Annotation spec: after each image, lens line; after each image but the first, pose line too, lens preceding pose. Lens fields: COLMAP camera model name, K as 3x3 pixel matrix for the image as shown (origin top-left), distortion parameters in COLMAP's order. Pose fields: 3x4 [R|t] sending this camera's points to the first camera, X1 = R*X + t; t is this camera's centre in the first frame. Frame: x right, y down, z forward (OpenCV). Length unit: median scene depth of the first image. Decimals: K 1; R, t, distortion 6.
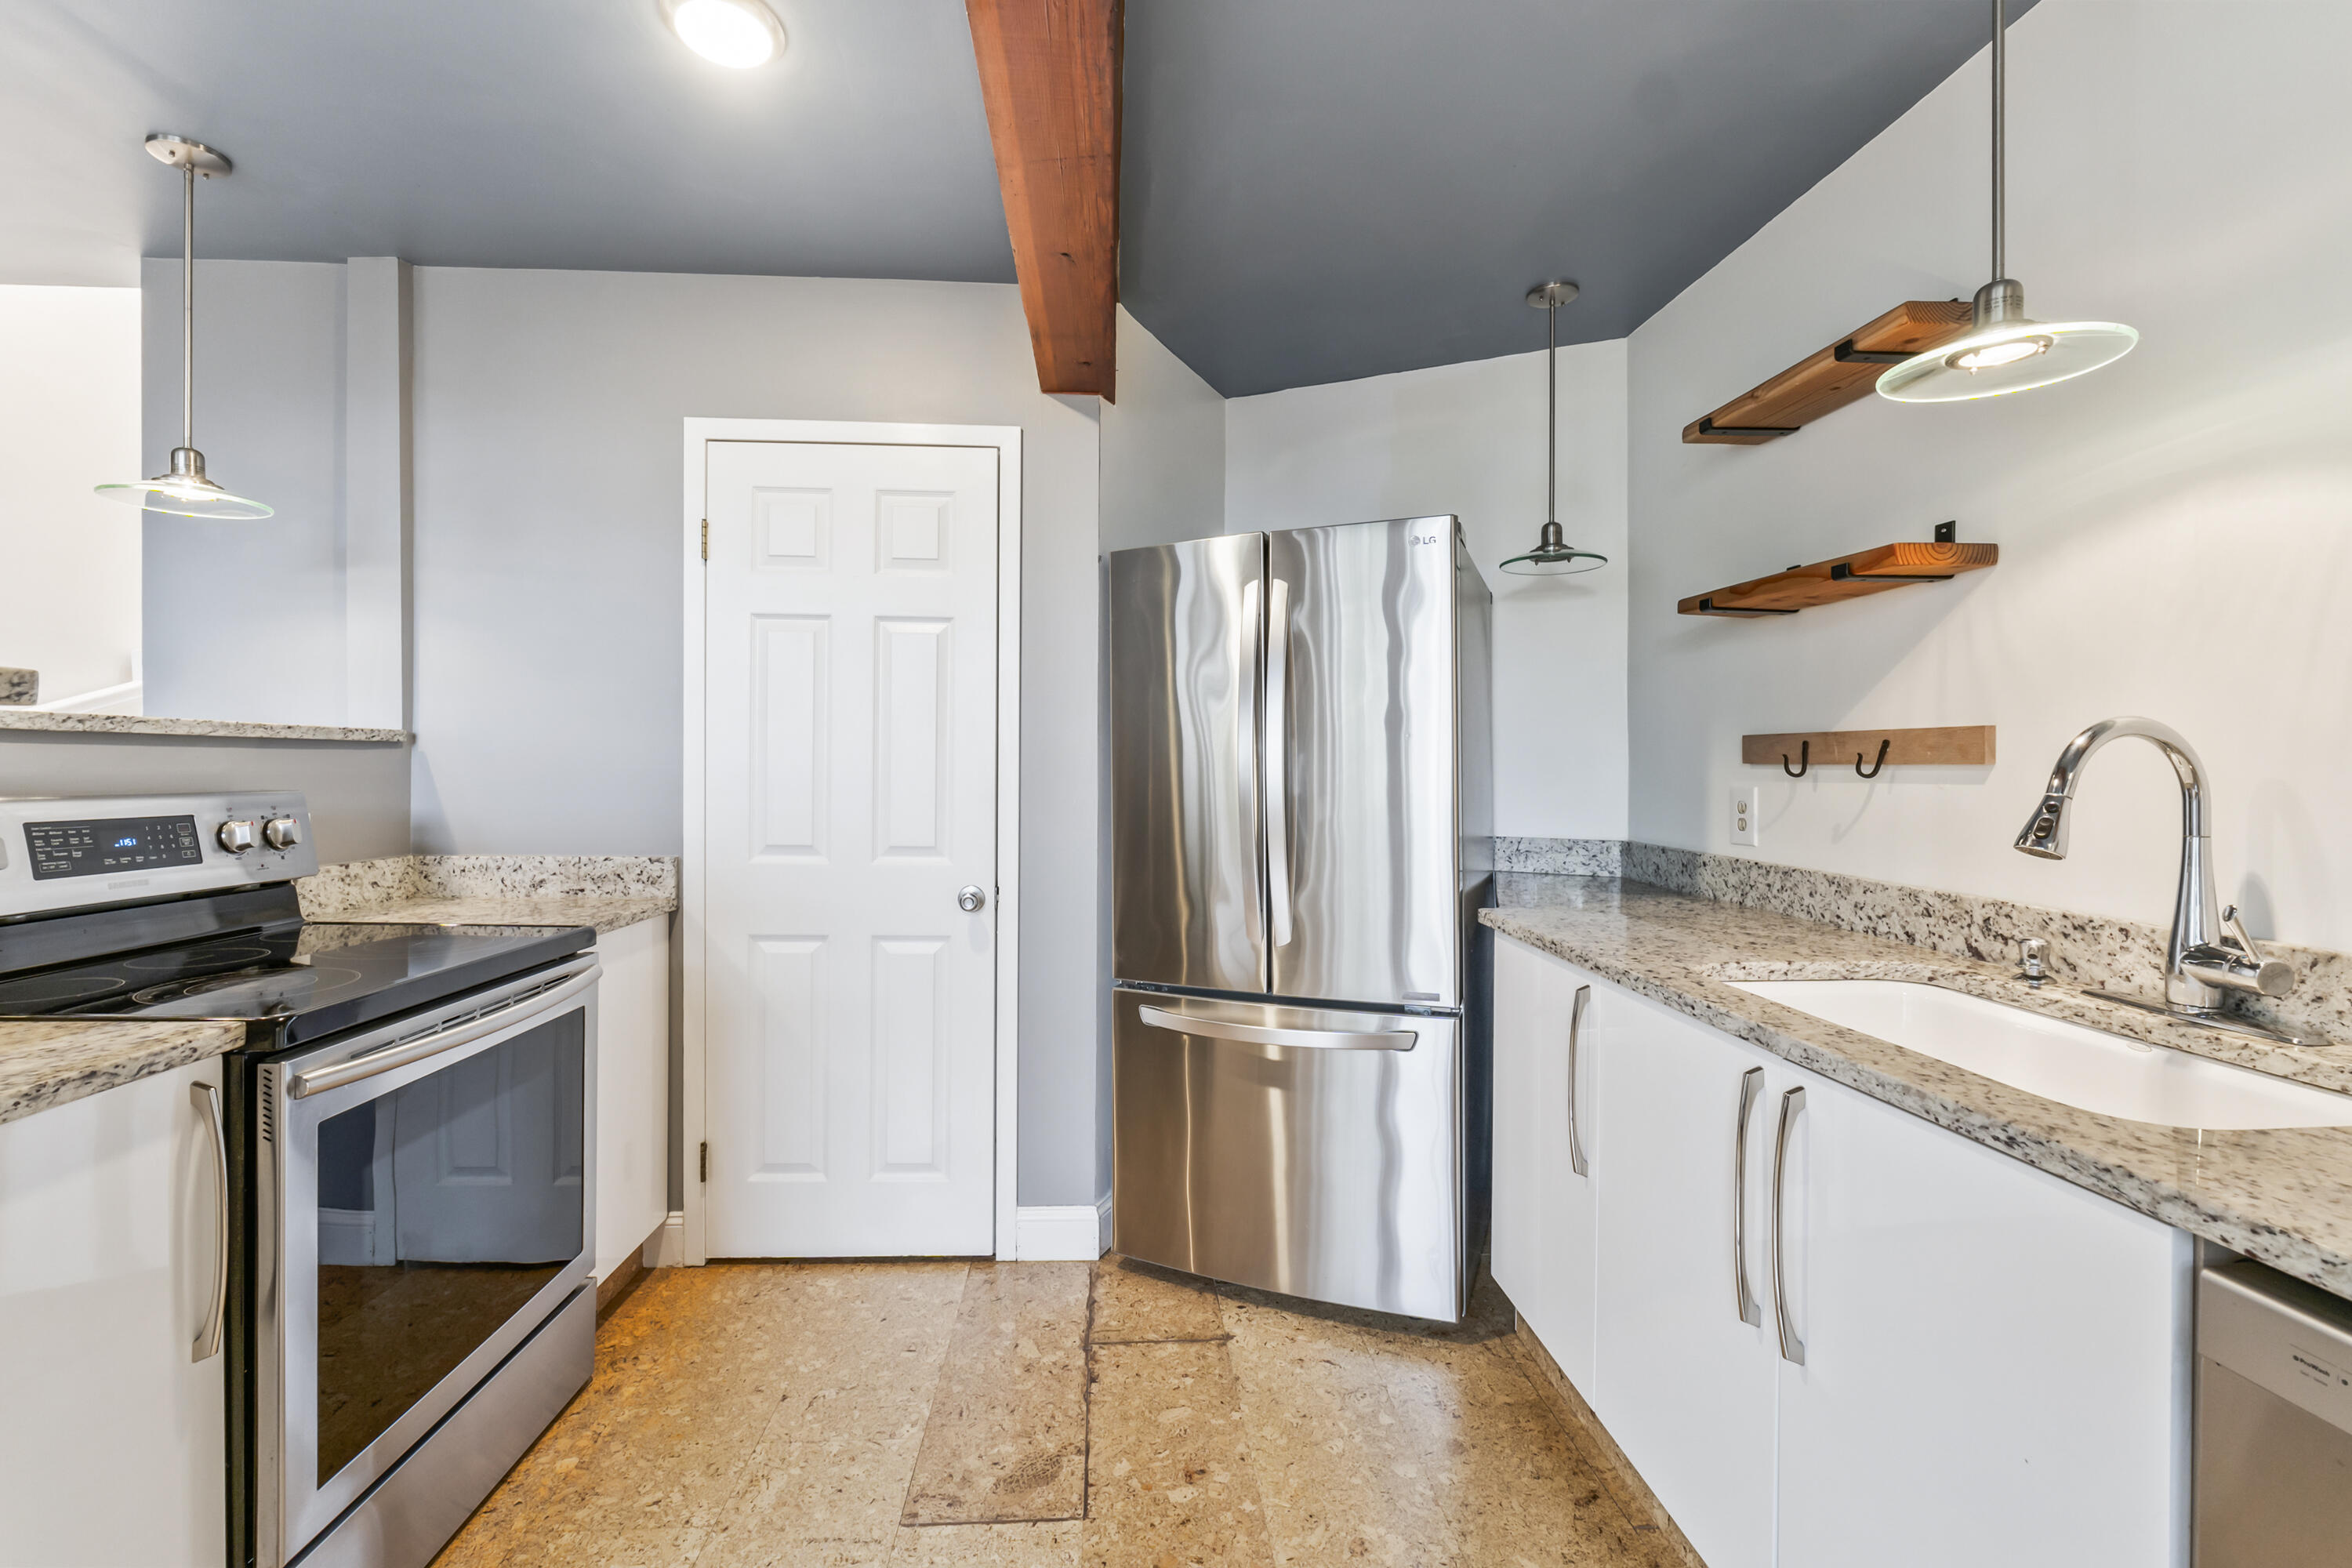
lens RADIAL K [[985.8, 0, 1160.8], [0, 985.8, 779.2], [0, 0, 1]] dist [-0.011159, -0.000073]
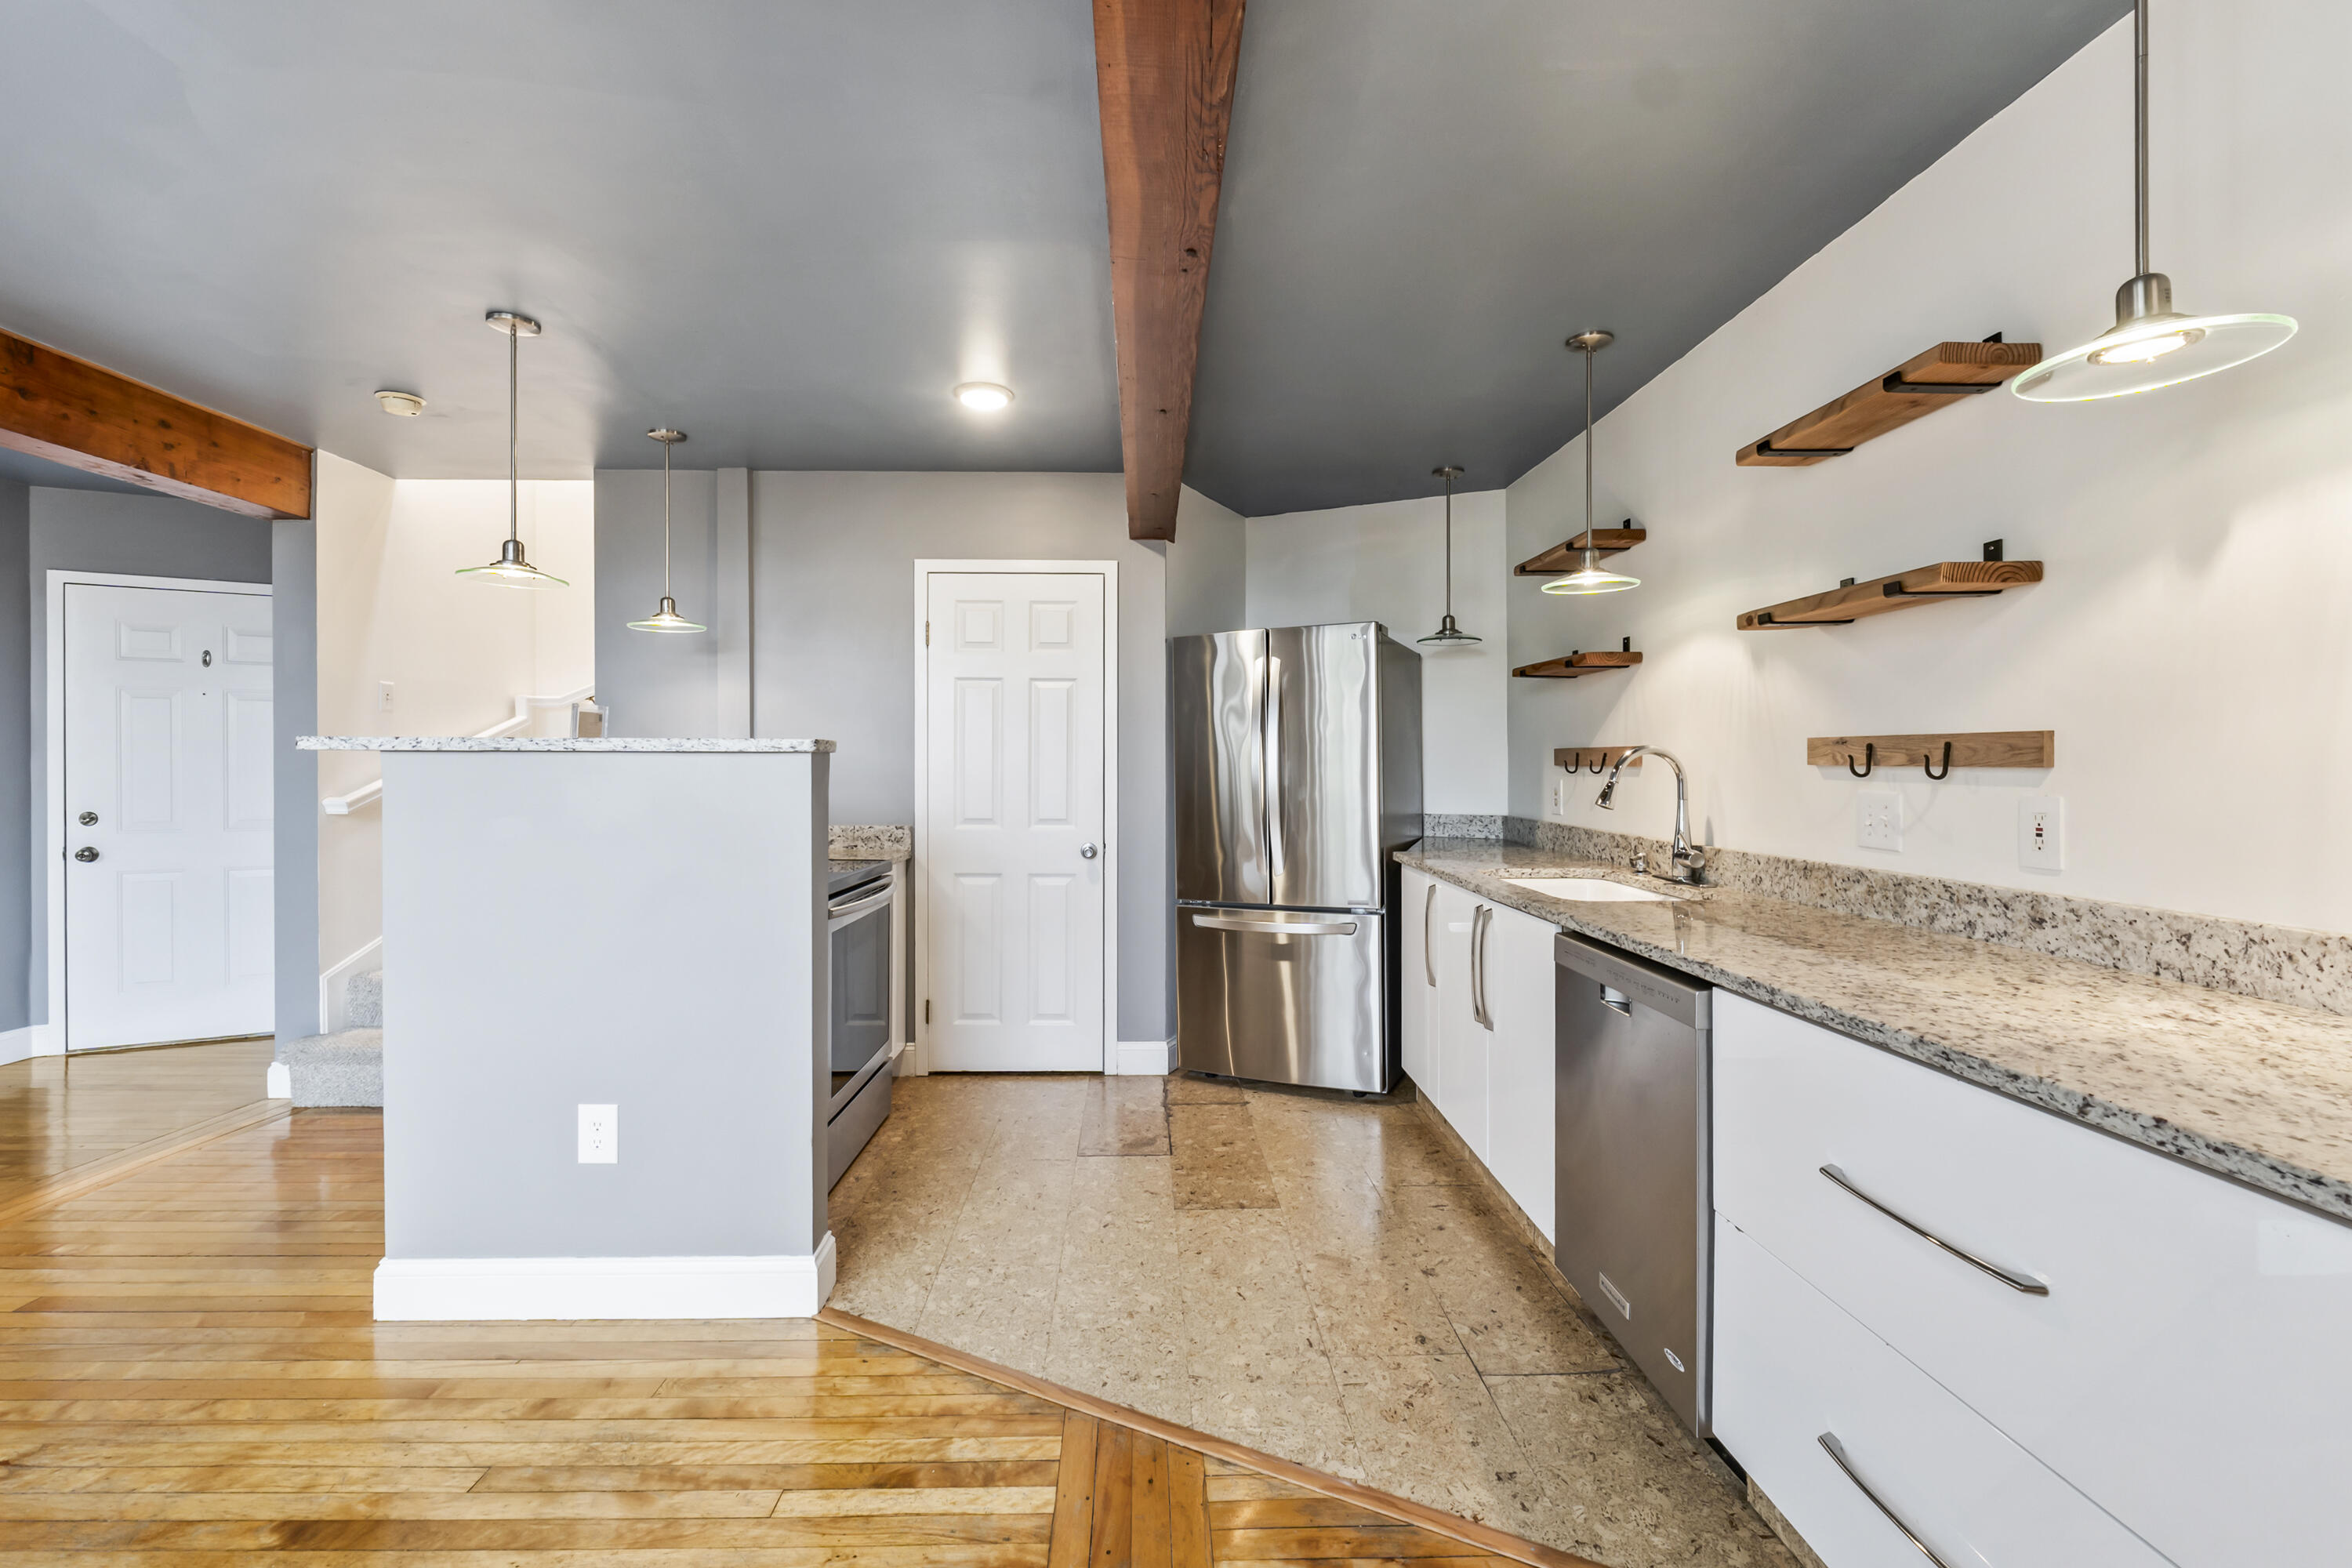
lens RADIAL K [[985.8, 0, 1160.8], [0, 985.8, 779.2], [0, 0, 1]] dist [-0.011159, -0.000073]
pose [[0.999377, -0.005945, -0.034785, -0.016854], [0.005958, 0.999982, 0.000268, 0.002702], [0.034783, -0.000475, 0.999395, -0.639911]]
